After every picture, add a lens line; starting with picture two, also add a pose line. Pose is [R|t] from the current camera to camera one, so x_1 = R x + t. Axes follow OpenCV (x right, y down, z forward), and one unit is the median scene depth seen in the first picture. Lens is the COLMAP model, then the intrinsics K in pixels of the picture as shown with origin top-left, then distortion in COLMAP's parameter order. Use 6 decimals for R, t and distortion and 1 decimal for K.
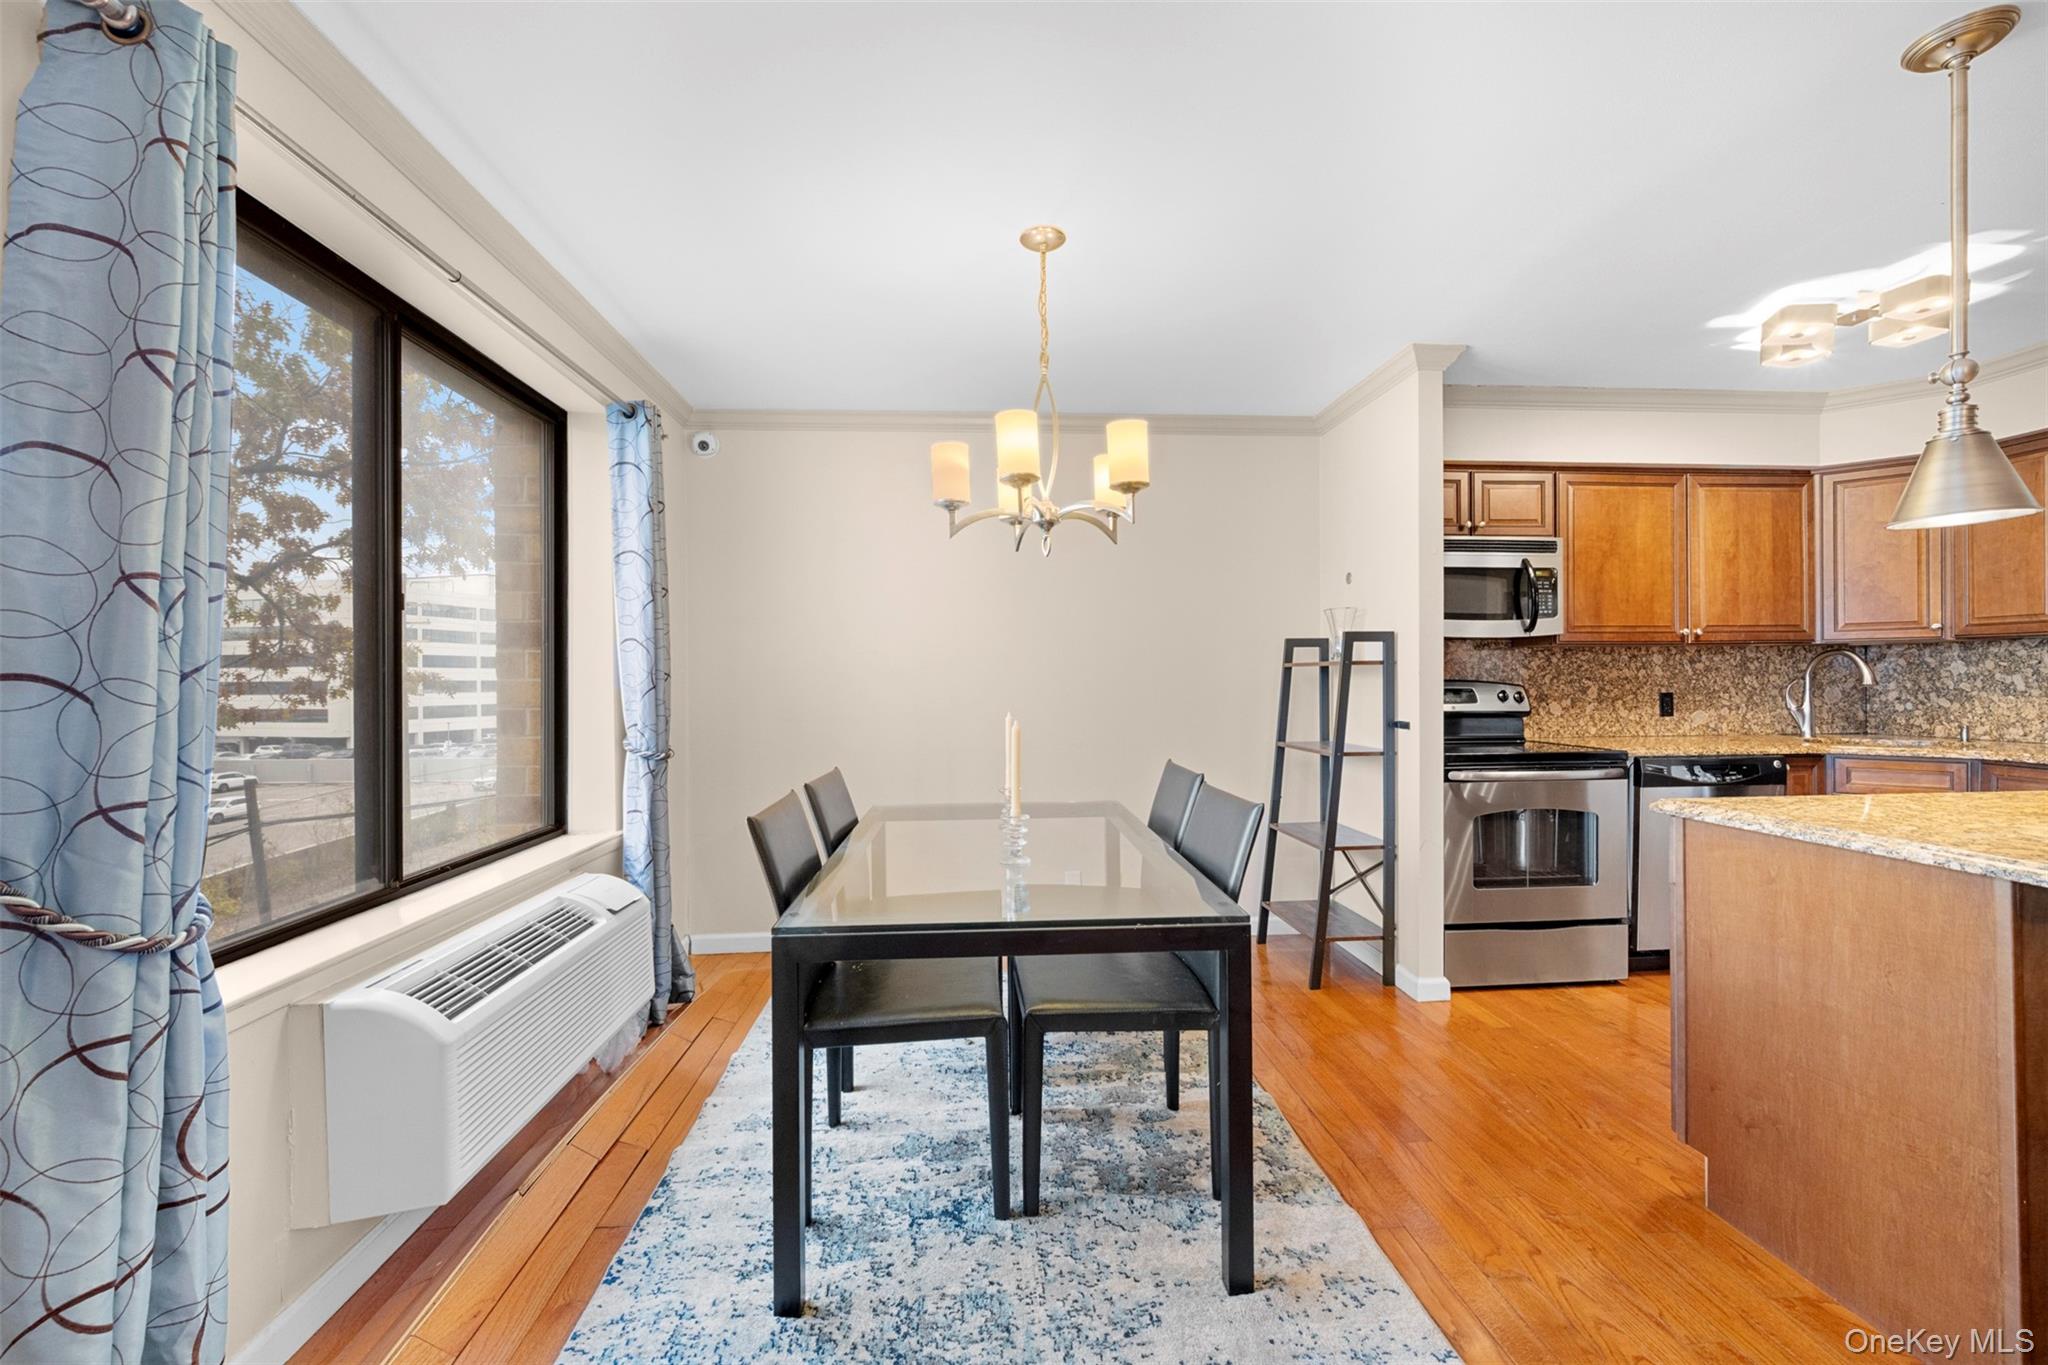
lens RADIAL K [[830.0, 0, 1035.1], [0, 830.0, 680.6], [0, 0, 1]] dist [-0.003173, 0.001422]
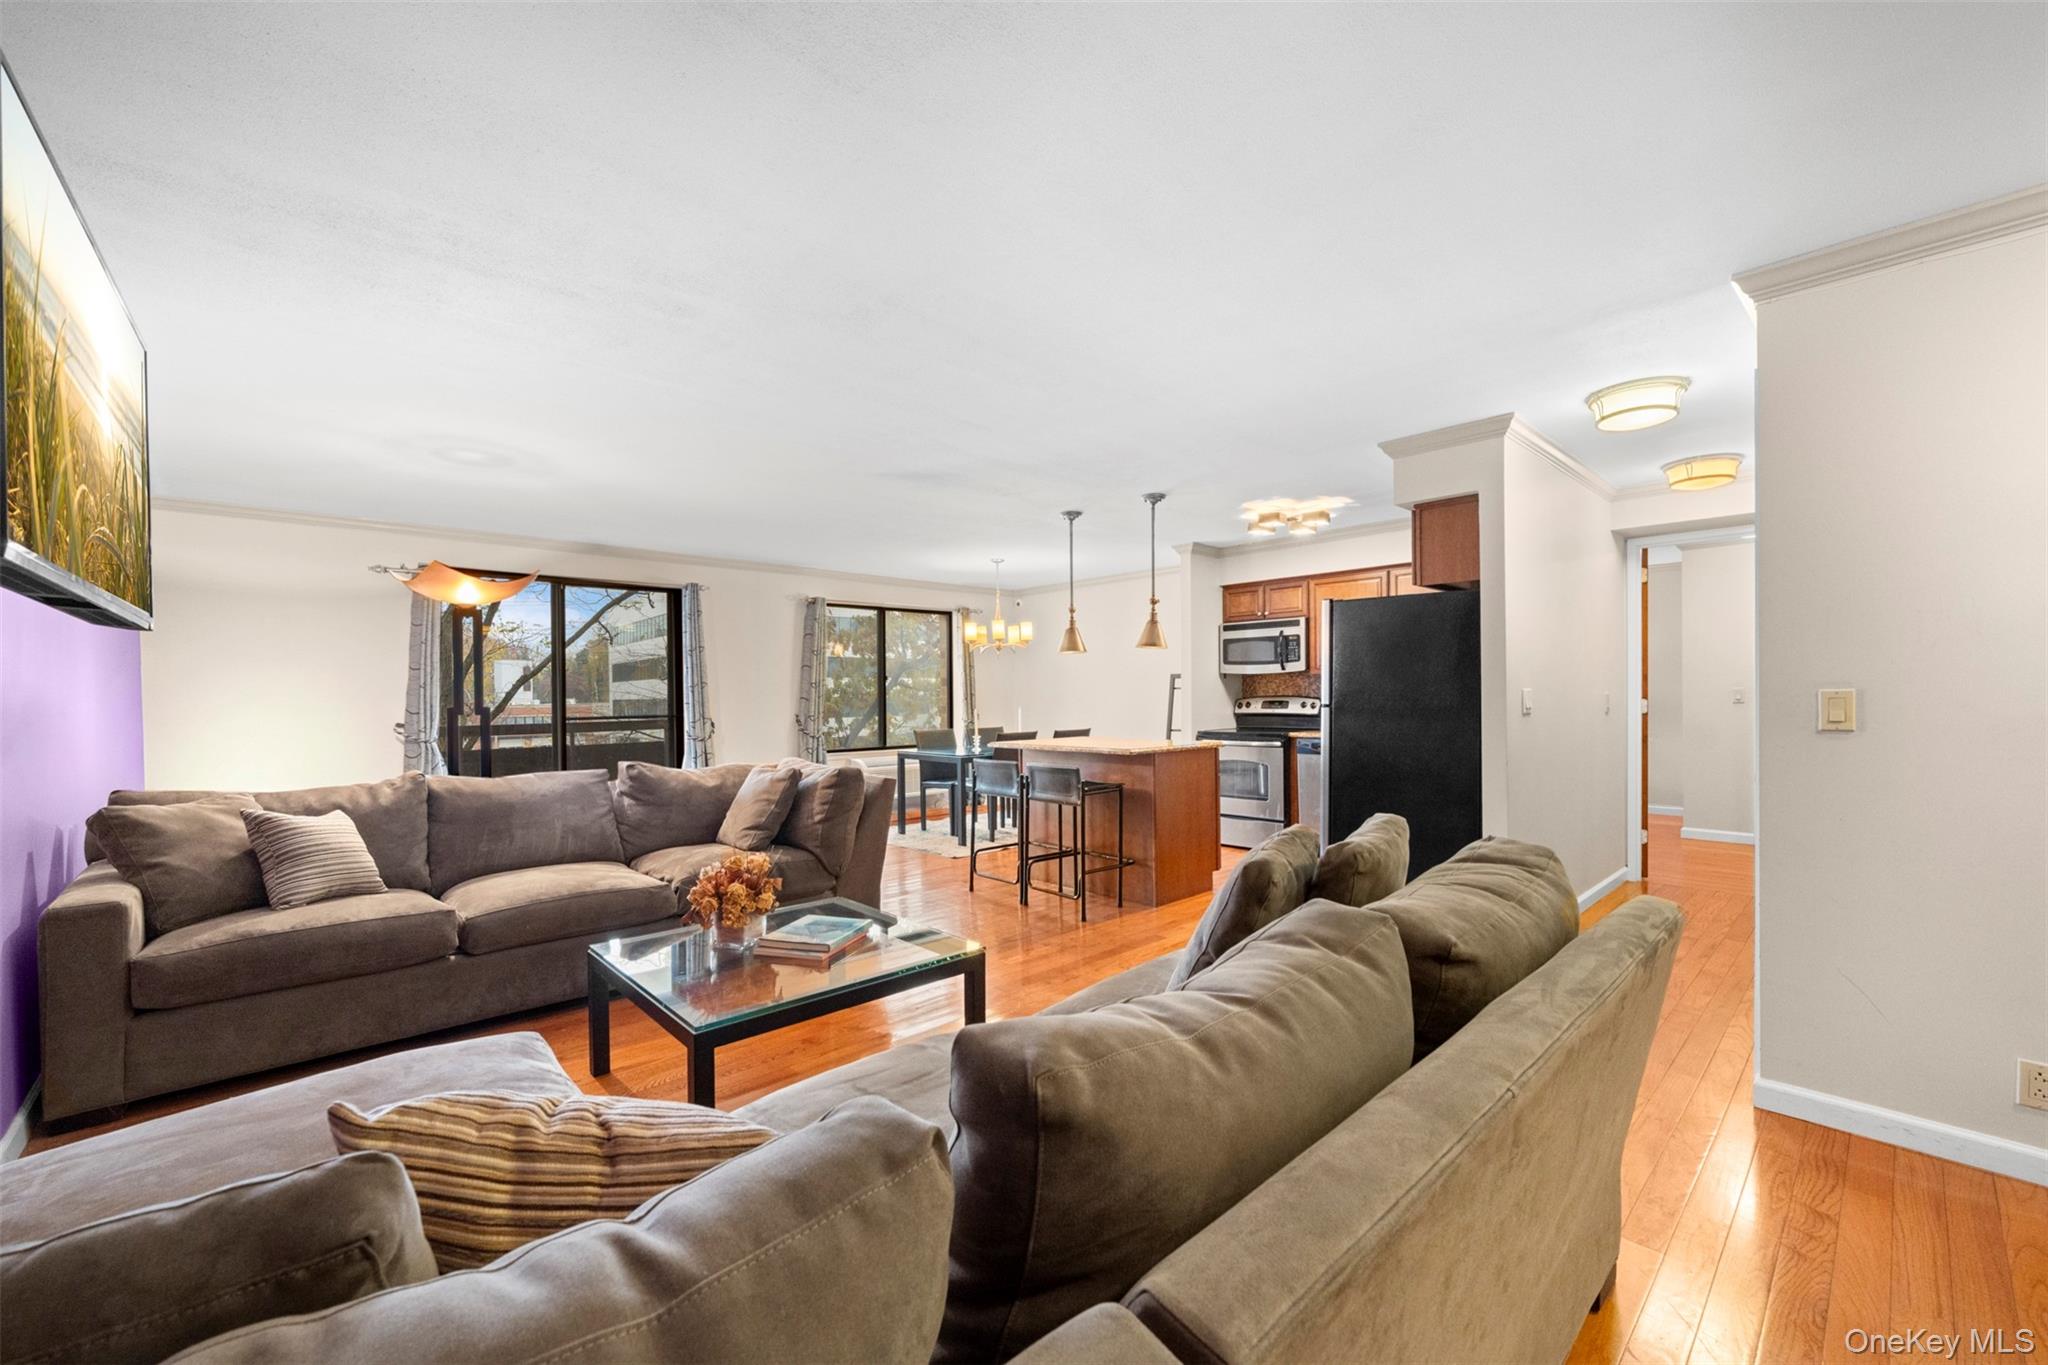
lens RADIAL K [[830.0, 0, 1045.5], [0, 830.0, 701.4], [0, 0, 1]] dist [-0.003173, 0.001422]
pose [[0.642089, 0.004738, -0.766615, 2.084792], [0.006078, 0.999918, 0.011271, -0.016190], [0.766606, -0.011897, 0.642008, -0.742379]]
